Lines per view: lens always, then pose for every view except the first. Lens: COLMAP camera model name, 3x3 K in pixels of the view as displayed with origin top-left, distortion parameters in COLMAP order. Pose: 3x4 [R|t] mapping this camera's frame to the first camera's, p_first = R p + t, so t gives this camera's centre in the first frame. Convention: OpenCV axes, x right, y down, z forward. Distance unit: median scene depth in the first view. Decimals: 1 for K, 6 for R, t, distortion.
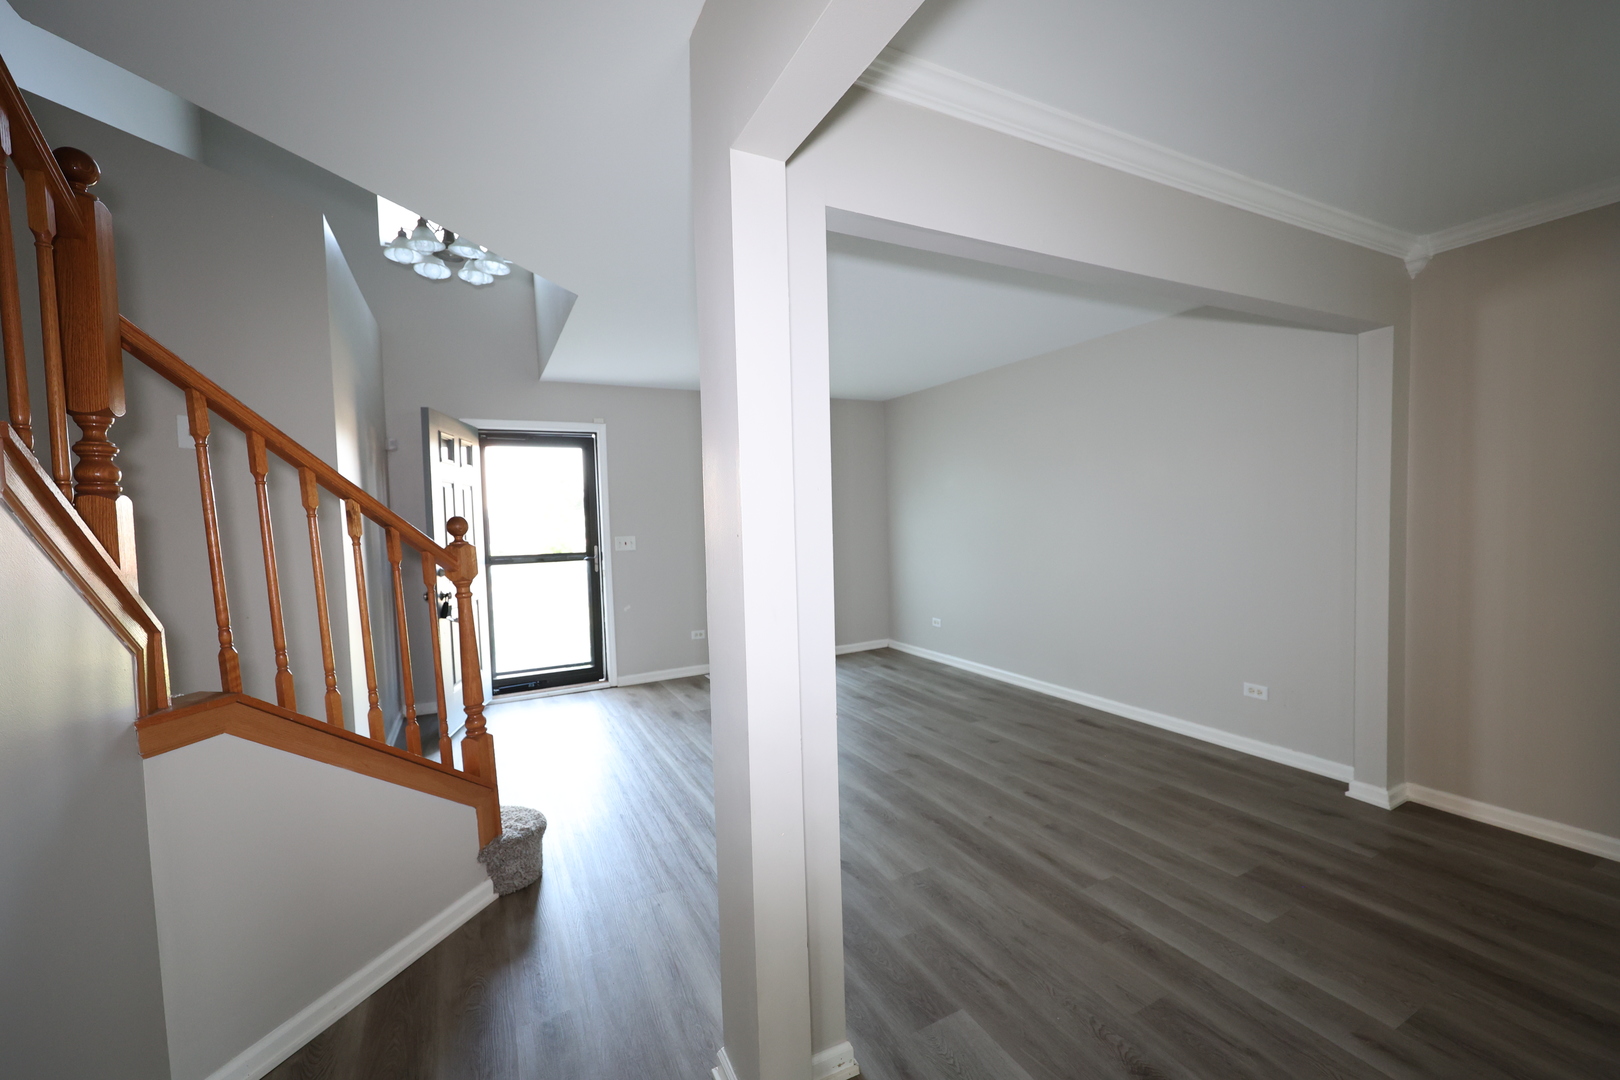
lens RADIAL K [[648.4, 0, 809.6], [0, 648.4, 545.0], [0, 0, 1]] dist [-0.000085, 0.000795]
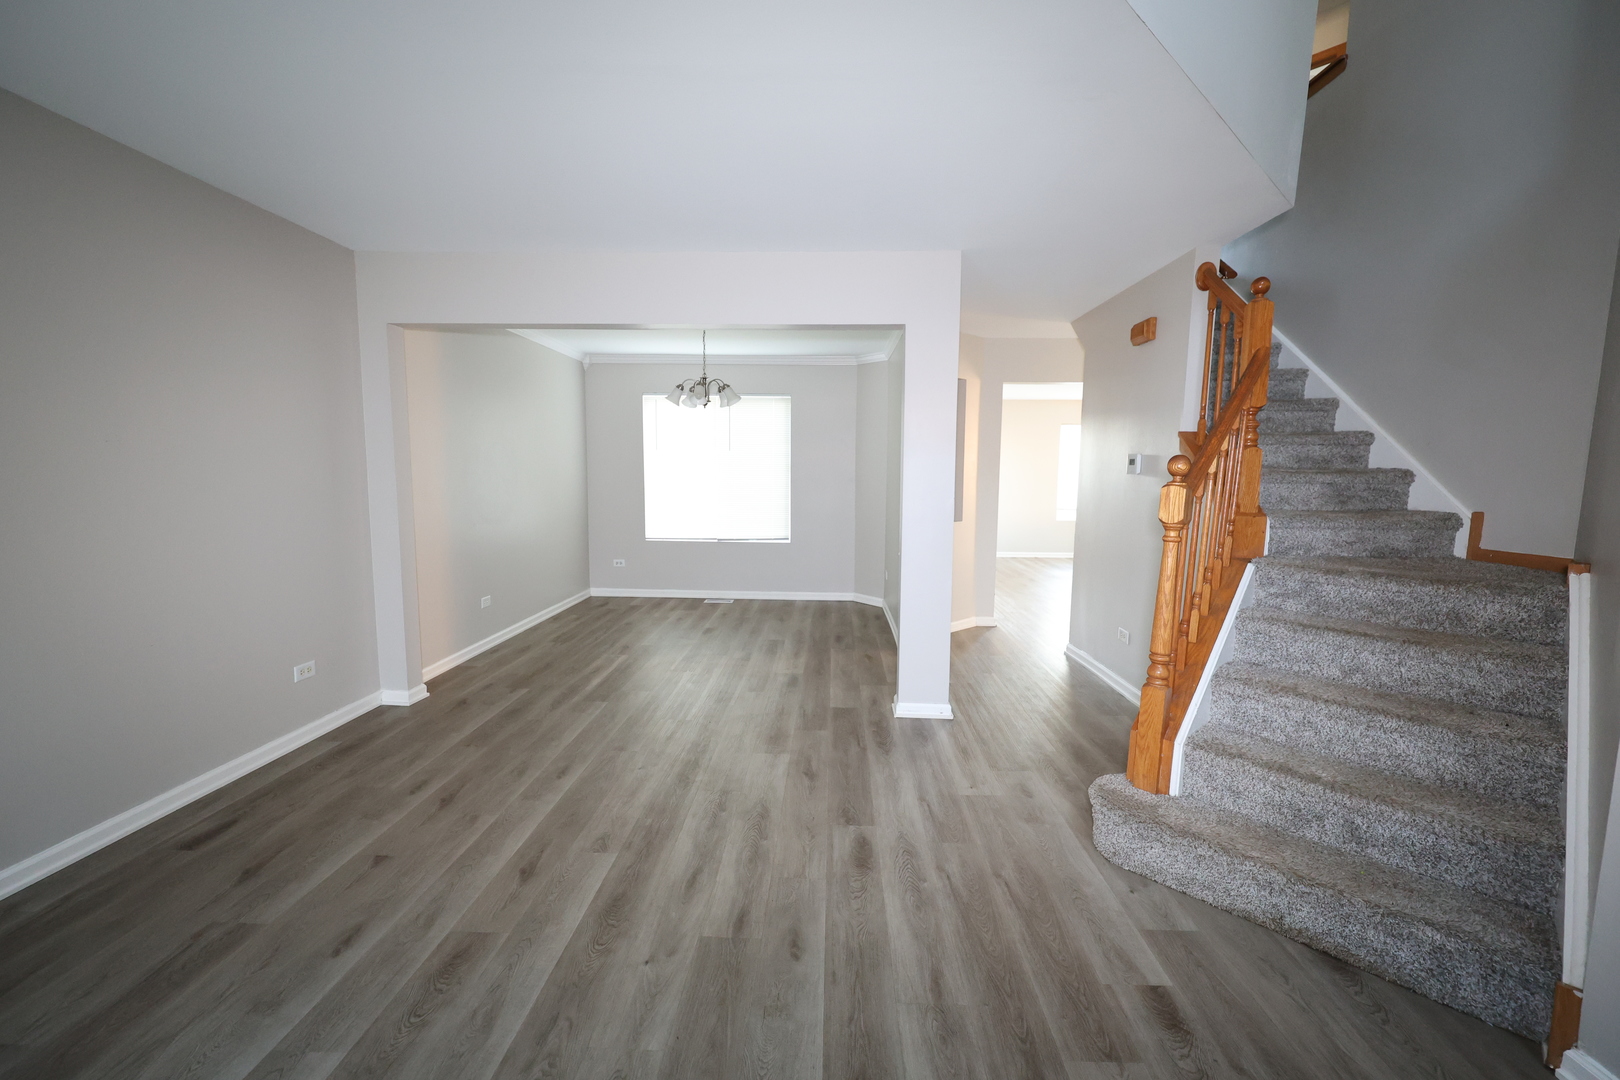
lens RADIAL K [[648.4, 0, 809.4], [0, 648.4, 543.8], [0, 0, 1]] dist [-0.000085, 0.000795]
pose [[-0.865060, -0.032494, 0.500614, -0.365046], [0.044394, 0.989027, 0.140908, -0.044673], [-0.499699, 0.144118, -0.854125, 1.405215]]
